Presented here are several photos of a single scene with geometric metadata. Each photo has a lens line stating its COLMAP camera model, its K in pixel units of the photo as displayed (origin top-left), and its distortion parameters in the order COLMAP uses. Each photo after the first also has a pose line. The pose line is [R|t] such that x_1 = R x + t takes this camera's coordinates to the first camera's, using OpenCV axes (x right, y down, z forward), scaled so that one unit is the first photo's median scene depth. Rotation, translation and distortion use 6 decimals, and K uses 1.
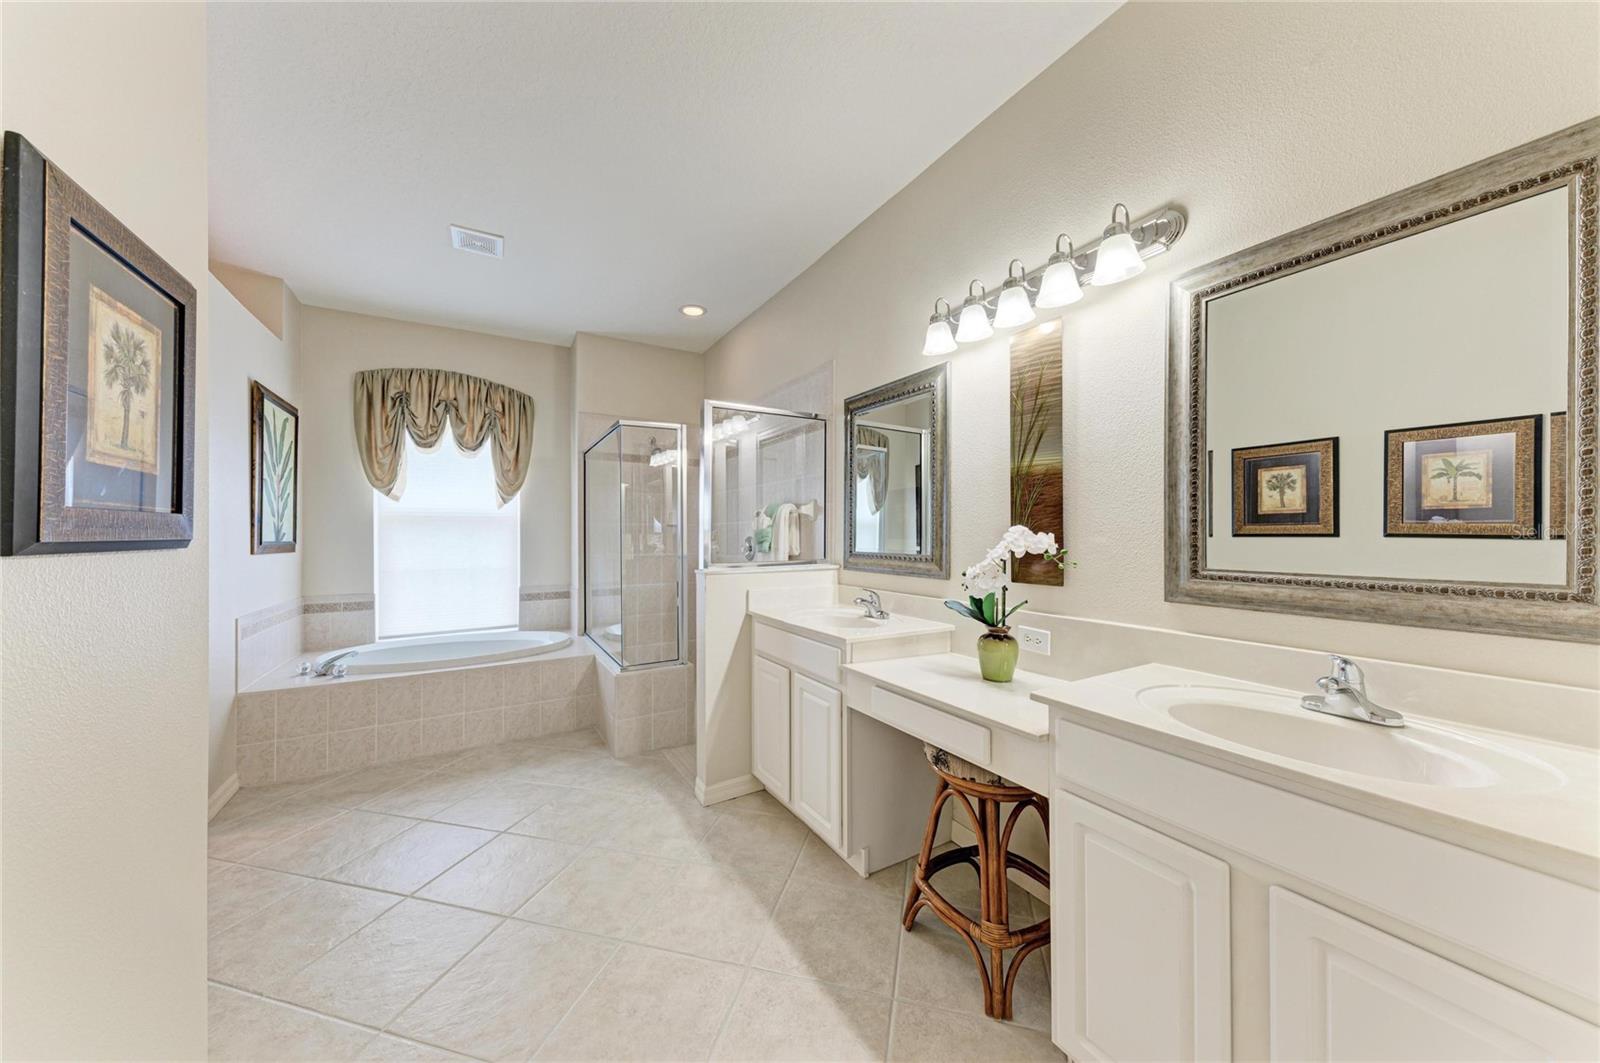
lens RADIAL K [[543.4, 0, 816.0], [0, 543.4, 534.6], [0, 0, 1]] dist [0.015942, -0.003371]
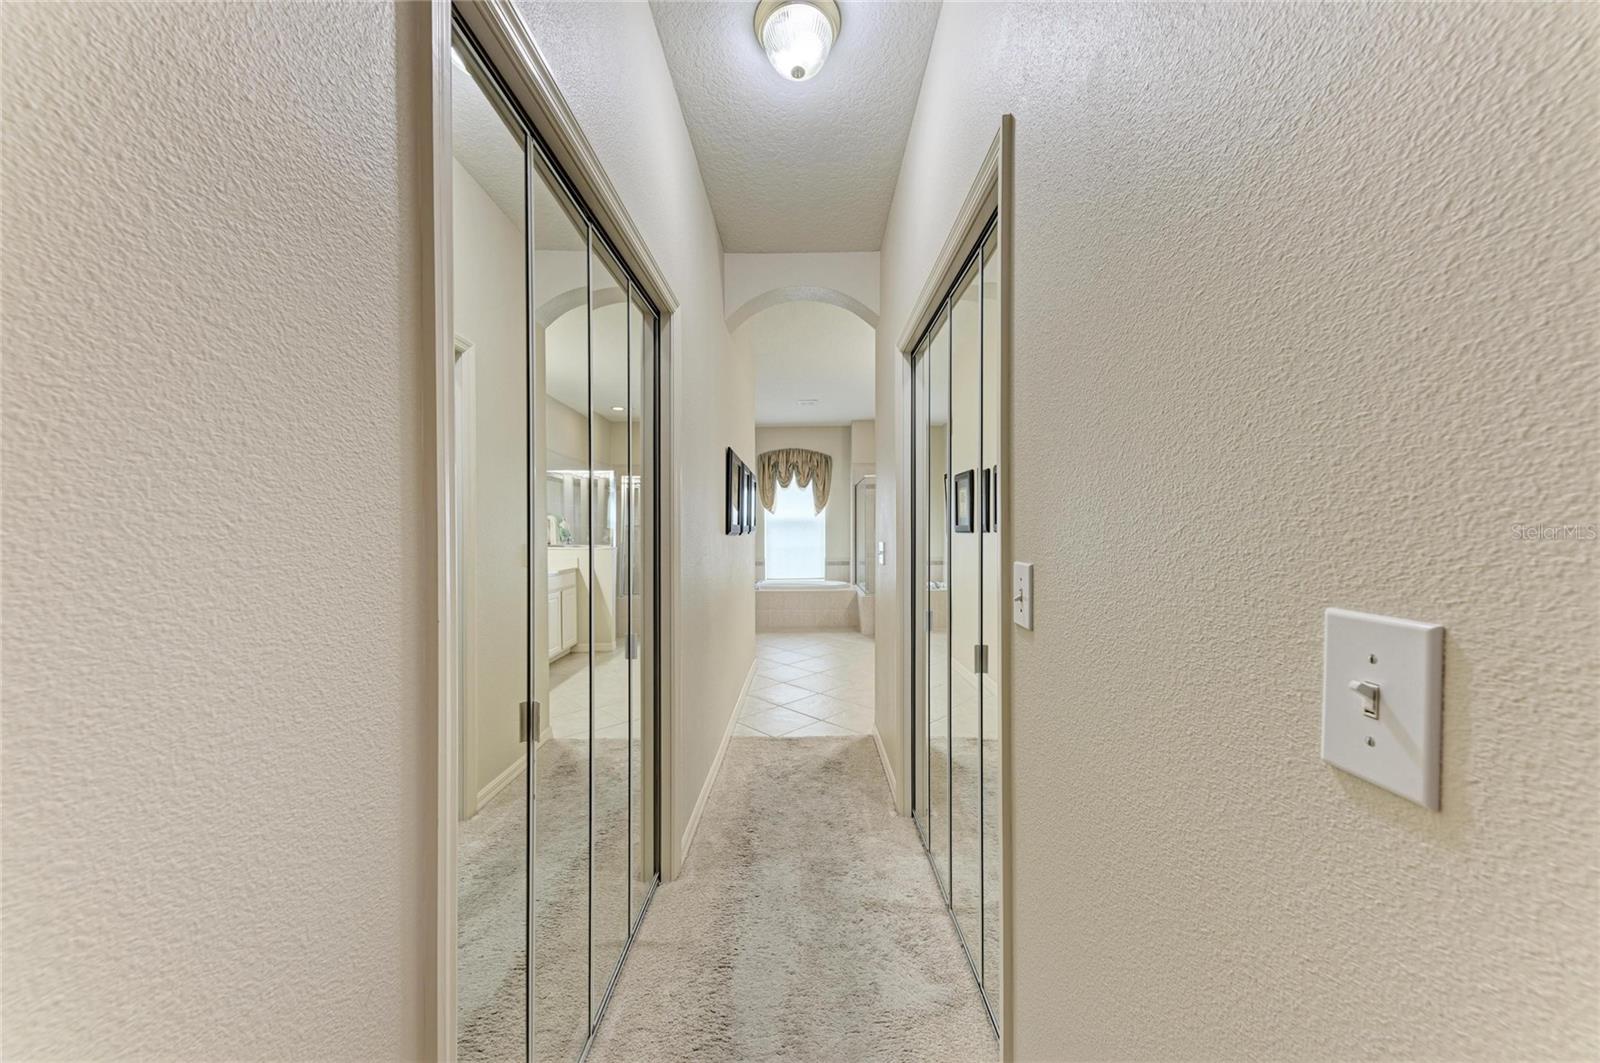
lens RADIAL K [[543.4, 0, 800.3], [0, 543.4, 532.9], [0, 0, 1]] dist [0.015942, -0.003371]
pose [[0.844337, 0.001733, -0.535810, 0.406277], [0.005468, 0.999915, 0.011850, -0.013685], [0.535785, -0.012935, 0.844255, -0.657866]]
